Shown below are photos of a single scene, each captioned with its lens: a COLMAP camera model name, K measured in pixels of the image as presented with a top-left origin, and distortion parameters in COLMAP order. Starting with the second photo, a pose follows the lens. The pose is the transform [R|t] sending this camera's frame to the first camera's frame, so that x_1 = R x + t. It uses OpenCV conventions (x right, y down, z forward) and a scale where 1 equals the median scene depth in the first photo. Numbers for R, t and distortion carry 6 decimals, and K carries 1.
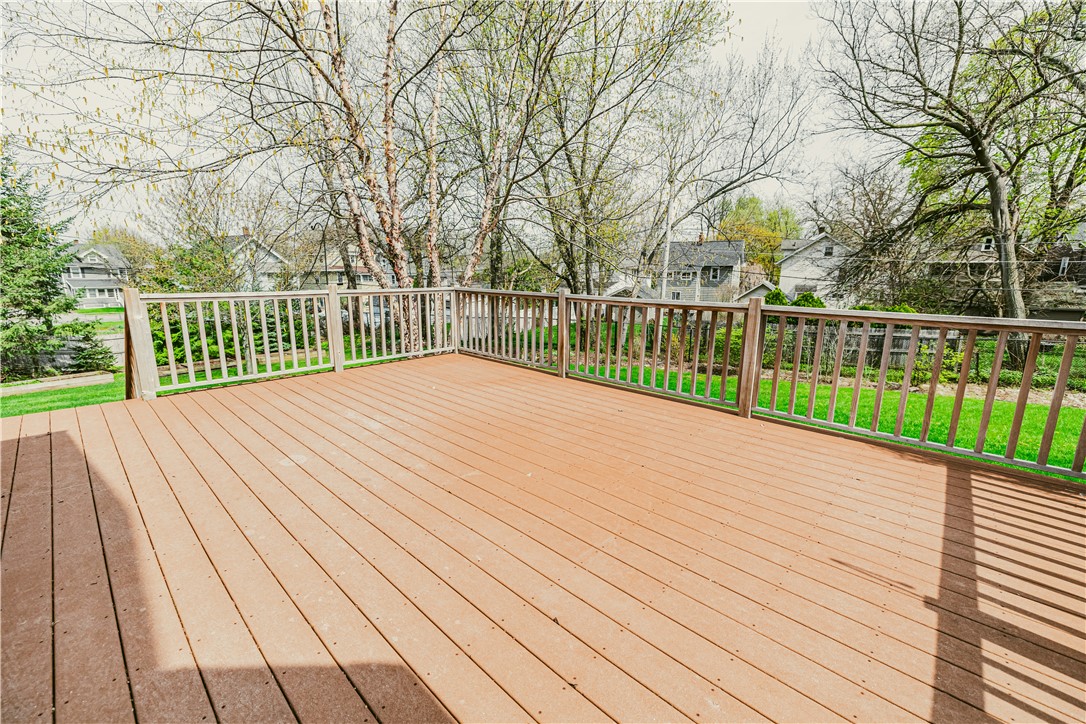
lens RADIAL K [[454.2, 0, 546.6], [0, 454.2, 359.5], [0, 0, 1]] dist [0.002407, -0.000068]
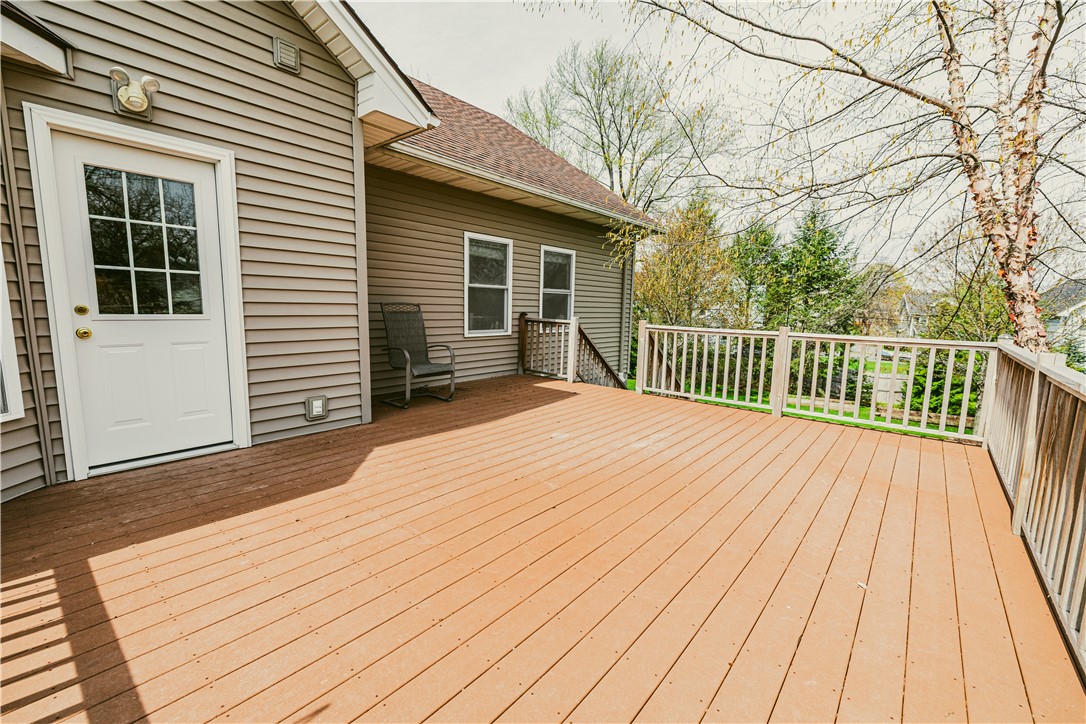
lens RADIAL K [[454.2, 0, 539.0], [0, 454.2, 364.5], [0, 0, 1]] dist [0.002407, -0.000068]
pose [[0.045639, 0.122009, -0.991479, 0.698147], [-0.213700, 0.970730, 0.109619, -0.117783], [0.975833, 0.206876, 0.070377, 0.636072]]
